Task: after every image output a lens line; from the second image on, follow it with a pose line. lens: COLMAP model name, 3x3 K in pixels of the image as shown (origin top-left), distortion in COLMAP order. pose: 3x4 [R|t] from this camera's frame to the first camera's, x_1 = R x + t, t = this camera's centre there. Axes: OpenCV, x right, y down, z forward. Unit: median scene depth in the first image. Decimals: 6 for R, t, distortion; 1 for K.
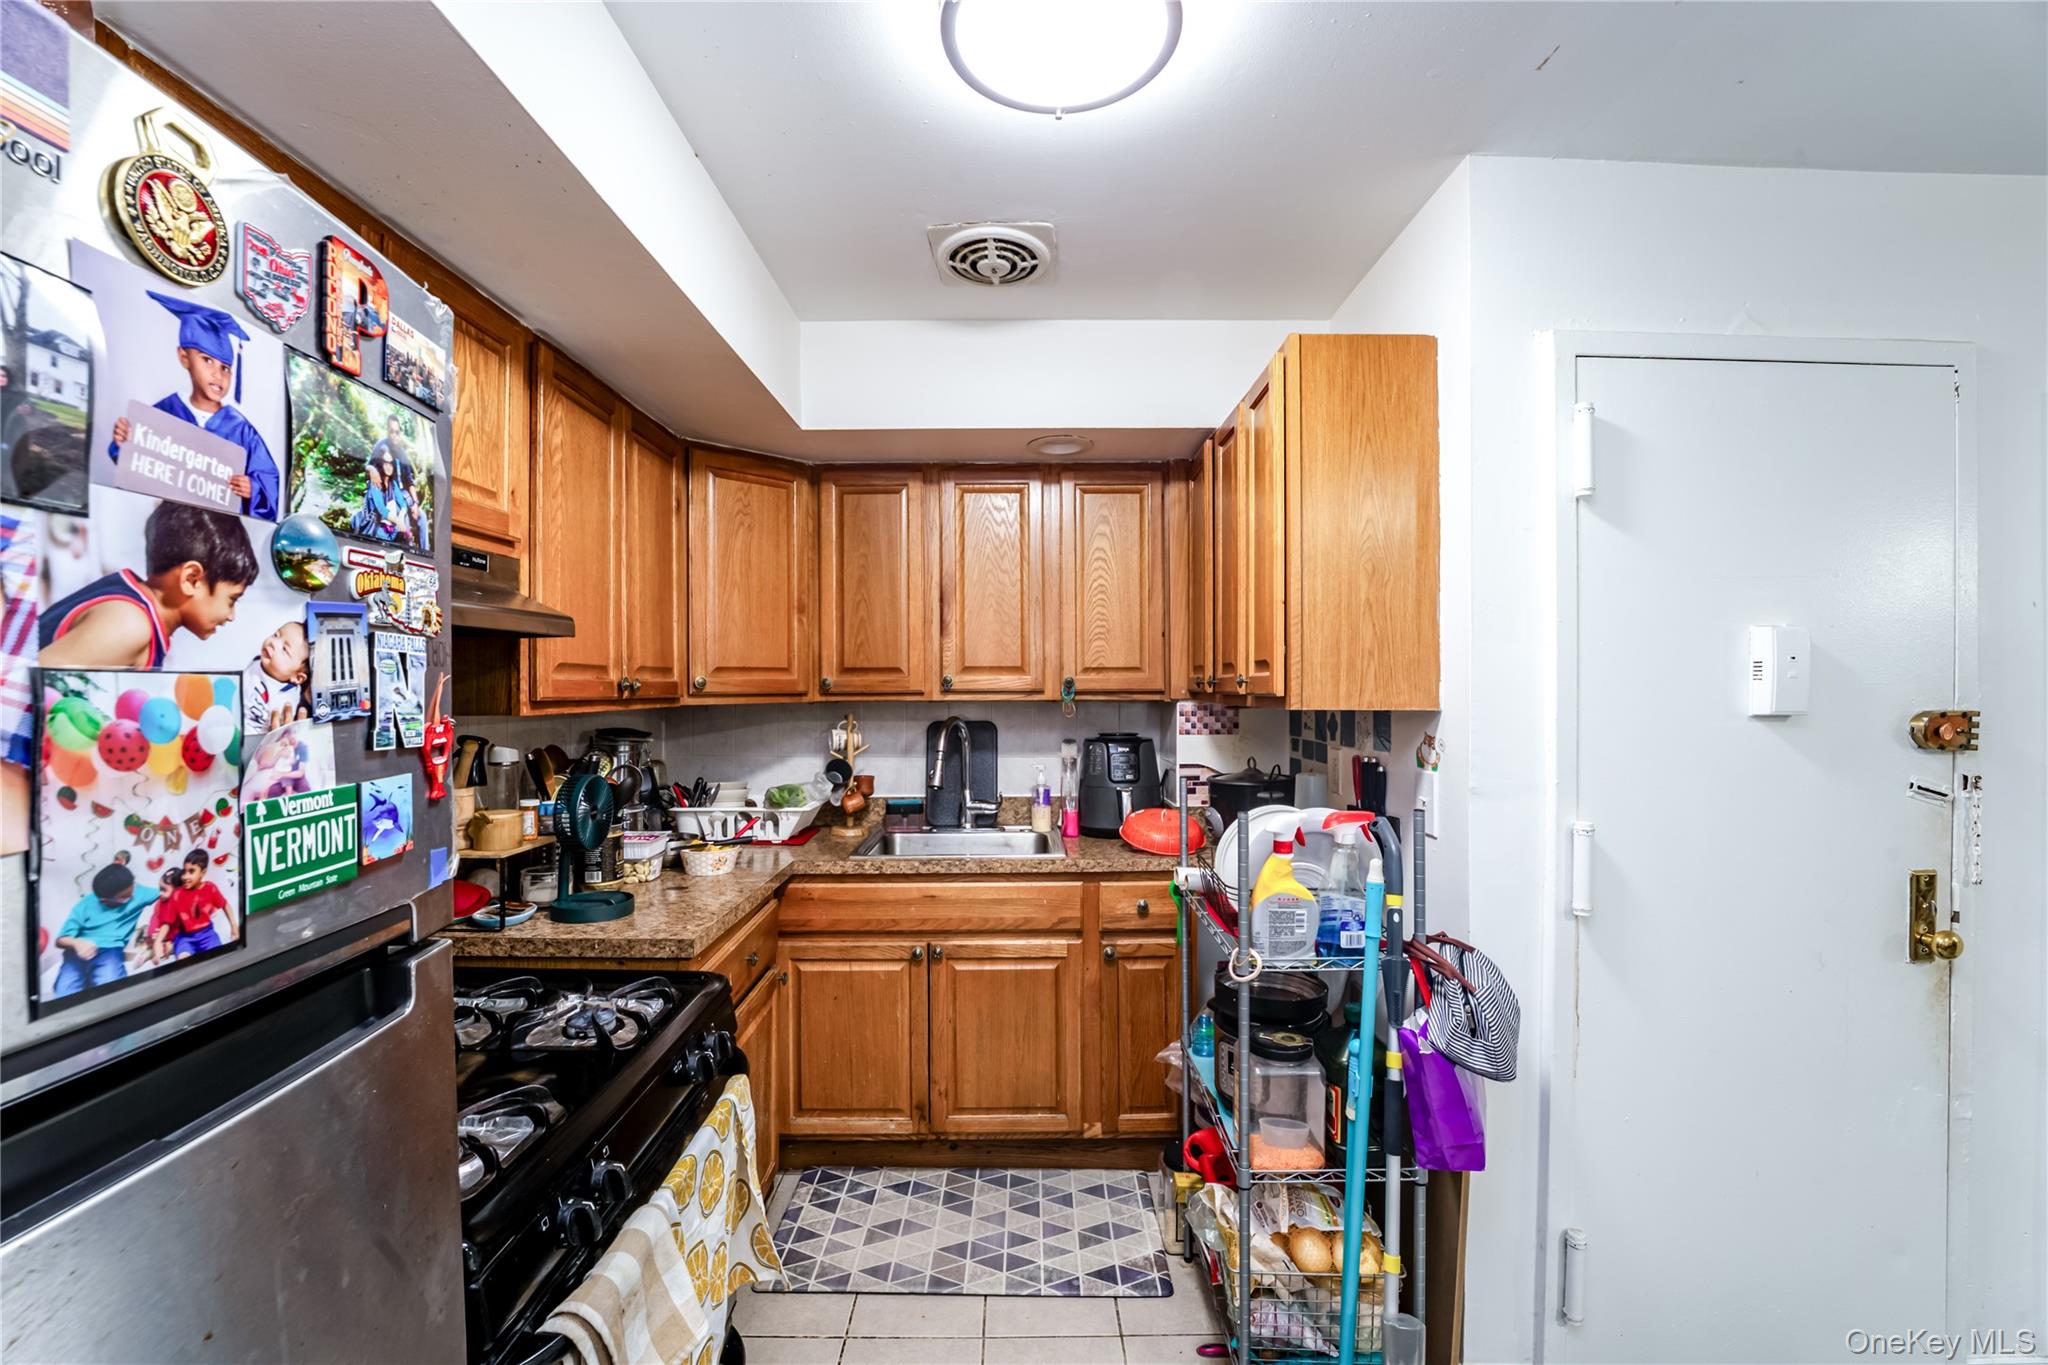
lens RADIAL K [[836.8, 0, 1023.4], [0, 836.8, 688.8], [0, 0, 1]] dist [-0.027788, 0.001837]
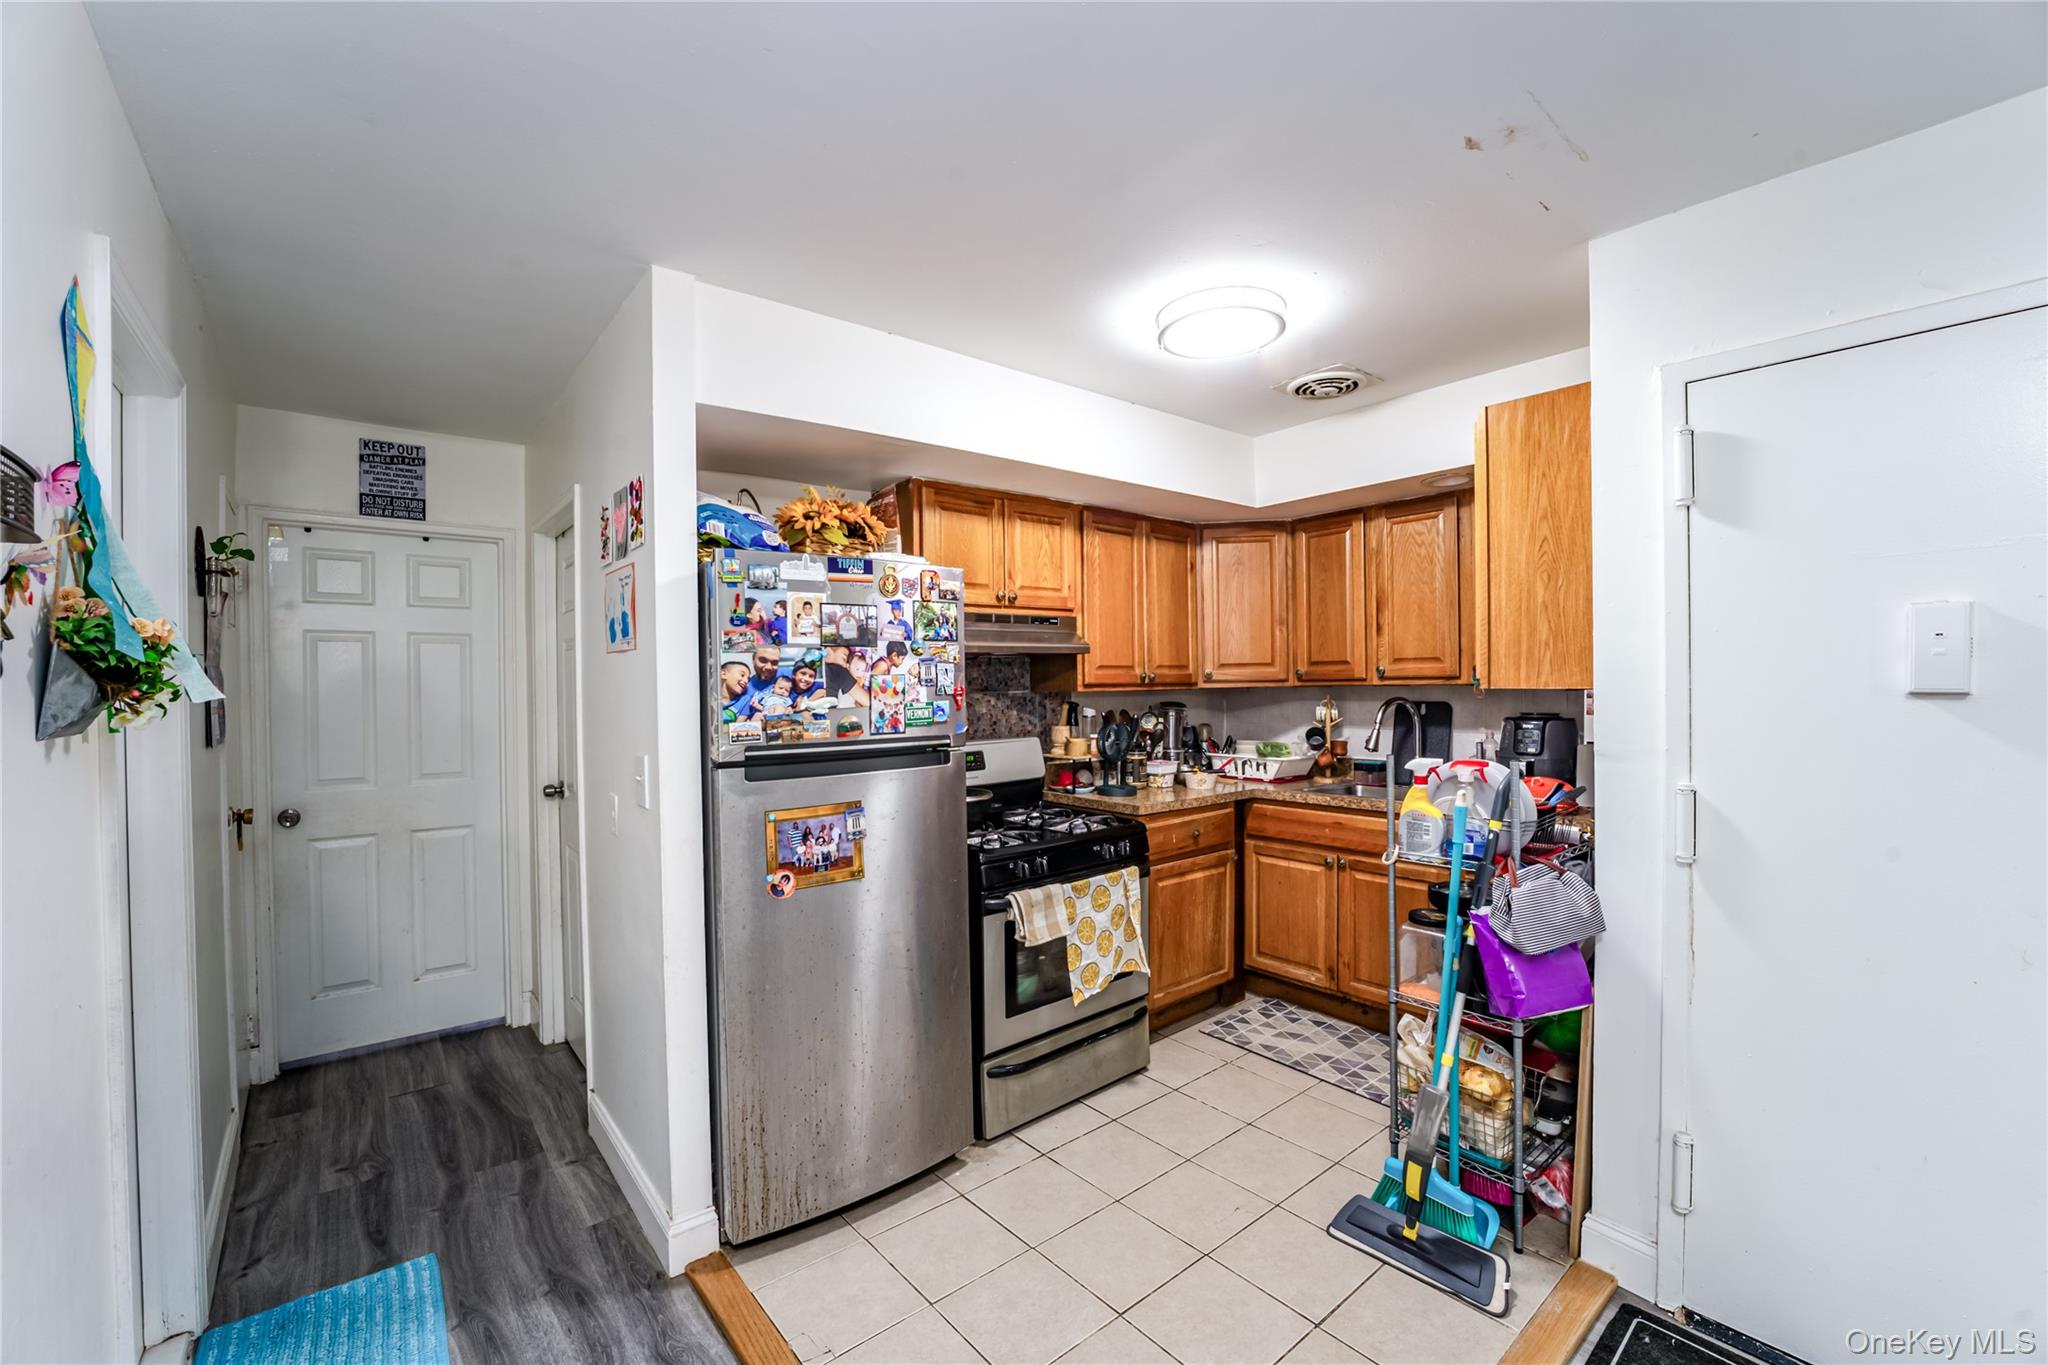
lens RADIAL K [[836.8, 0, 1019.1], [0, 836.8, 685.4], [0, 0, 1]] dist [-0.027788, 0.001837]
pose [[0.630636, -0.003773, -0.776069, 0.889852], [0.009198, 0.999954, 0.002613, 0.009872], [0.776024, -0.008787, 0.630642, -0.424202]]
